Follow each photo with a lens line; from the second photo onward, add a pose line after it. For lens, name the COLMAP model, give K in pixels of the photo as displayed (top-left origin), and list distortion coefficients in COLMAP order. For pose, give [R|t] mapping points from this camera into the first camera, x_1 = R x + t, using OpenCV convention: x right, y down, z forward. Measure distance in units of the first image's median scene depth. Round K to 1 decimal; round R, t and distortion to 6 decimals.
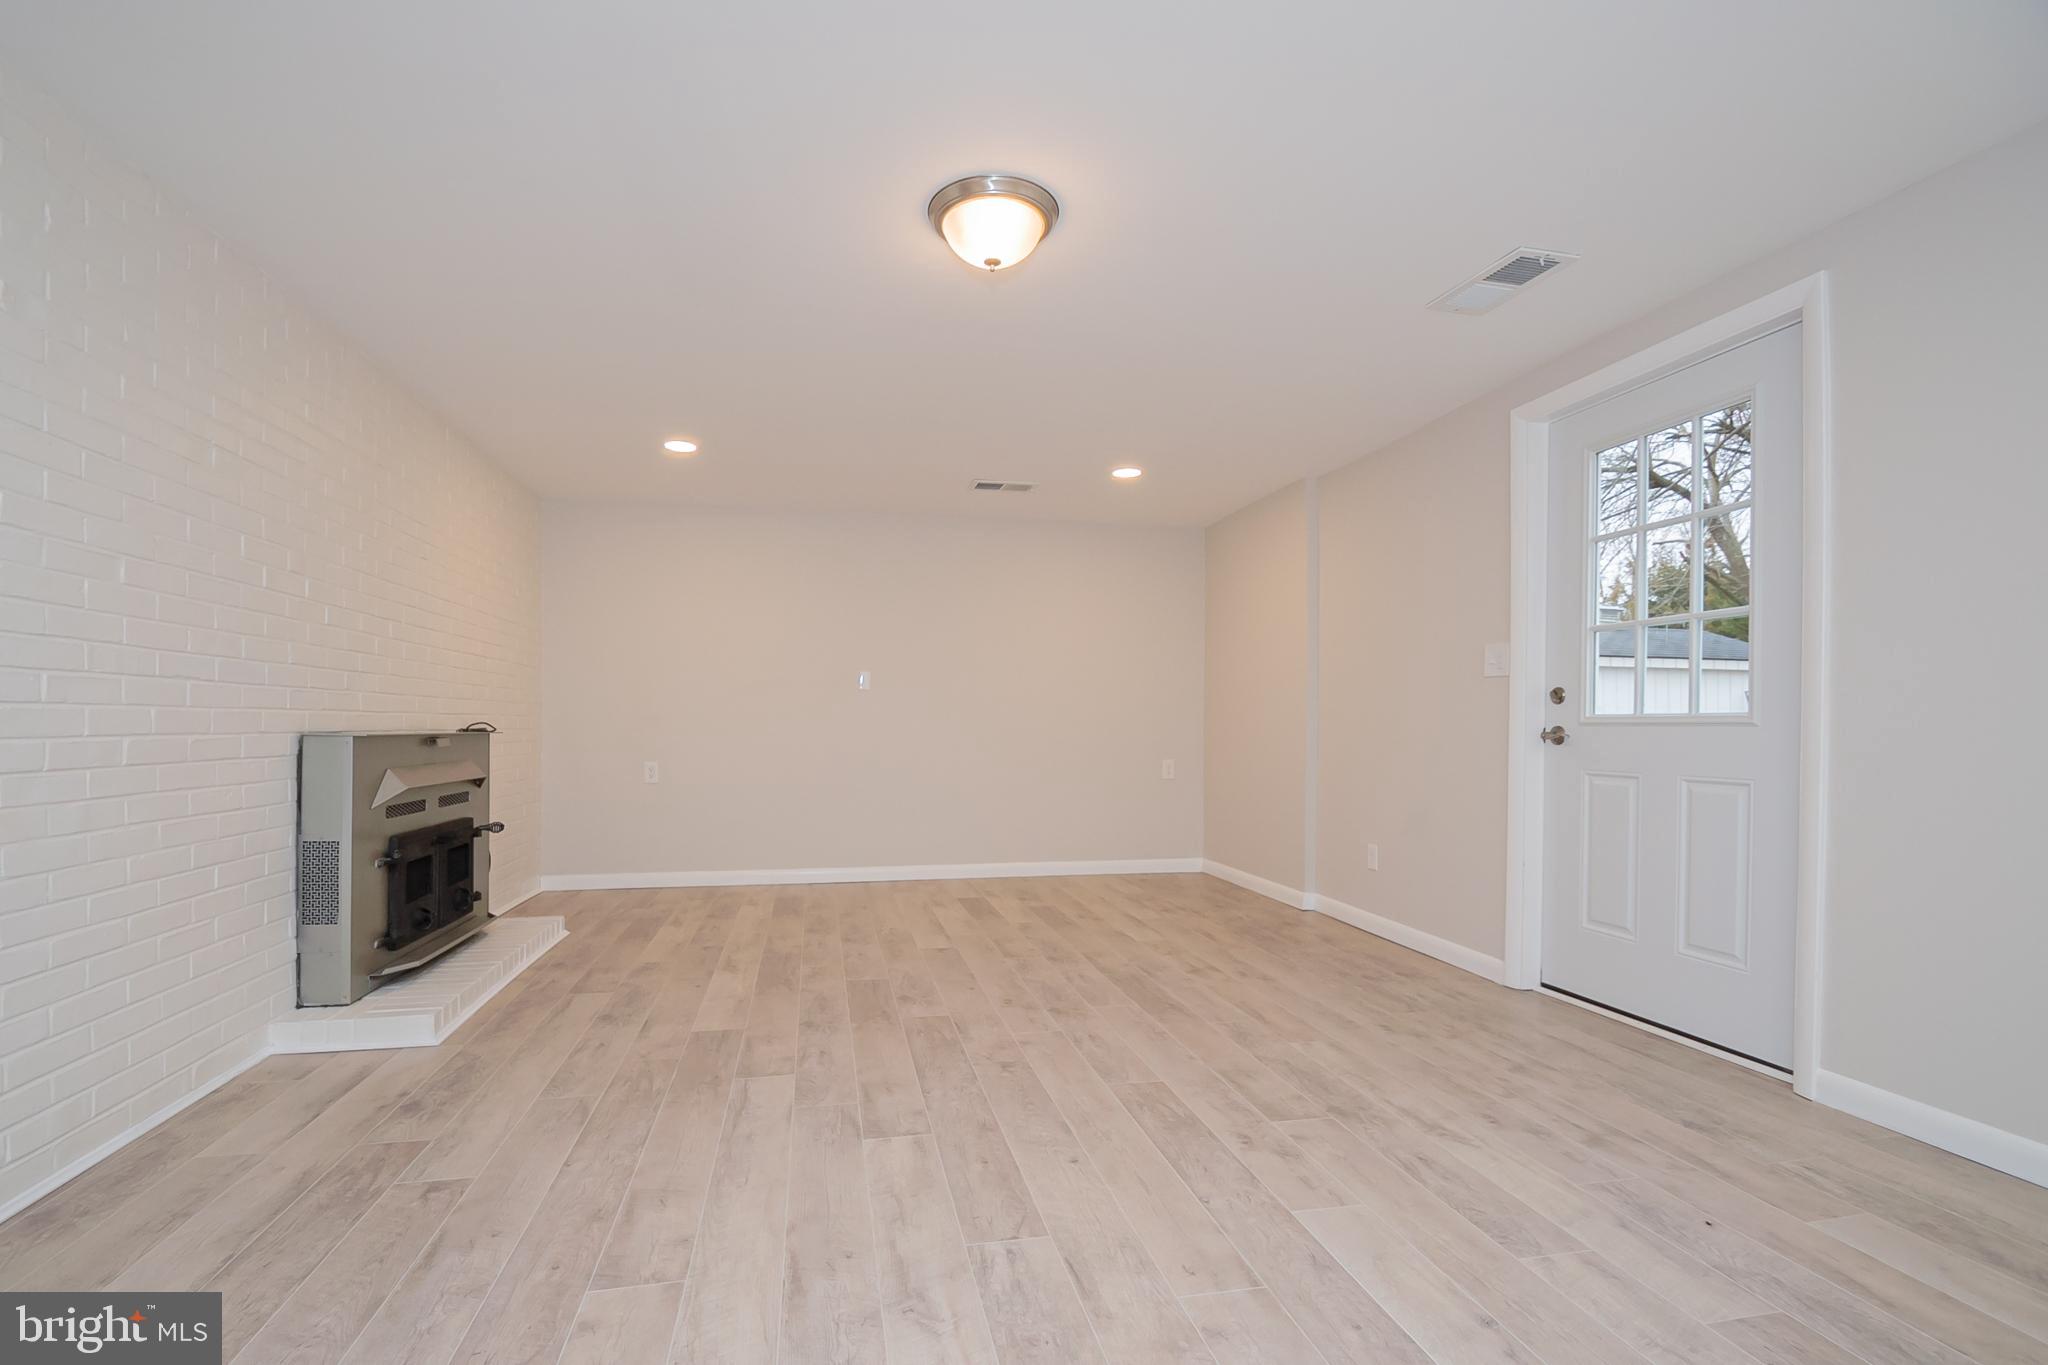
lens RADIAL K [[902.5, 0, 974.2], [0, 902.5, 726.9], [0, 0, 1]] dist [-0.002576, -0.000069]
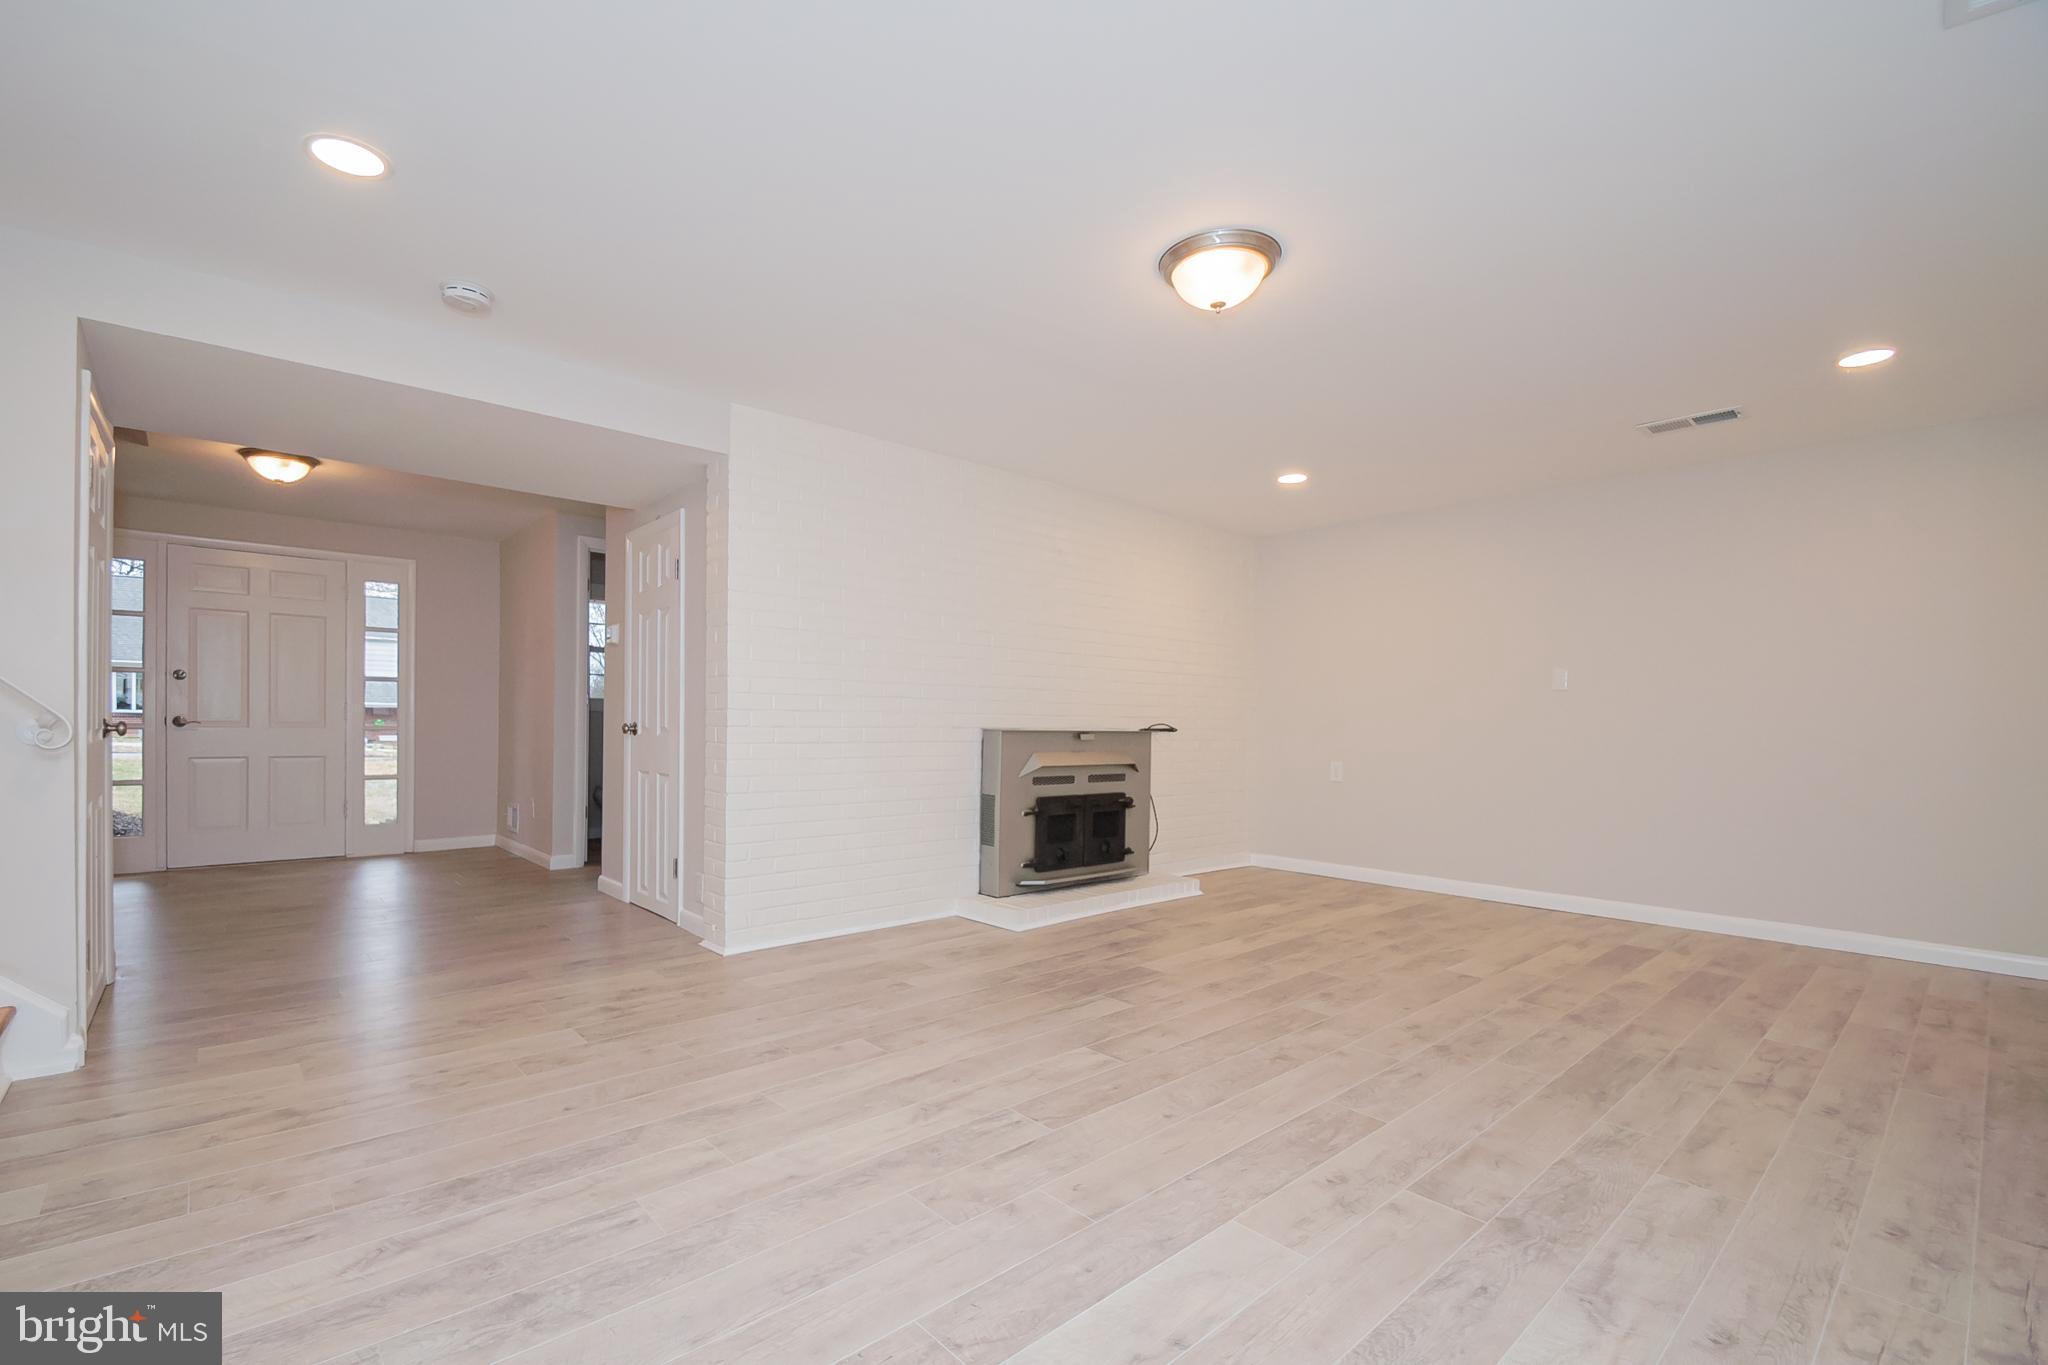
lens RADIAL K [[906.7, 0, 992.6], [0, 906.7, 725.5], [0, 0, 1]] dist [0.000325, -0.009326]
pose [[0.498353, 0.005247, -0.866958, 0.646973], [-0.013153, 0.999912, -0.001509, 0.003638], [0.866874, 0.012156, 0.498379, 0.168706]]
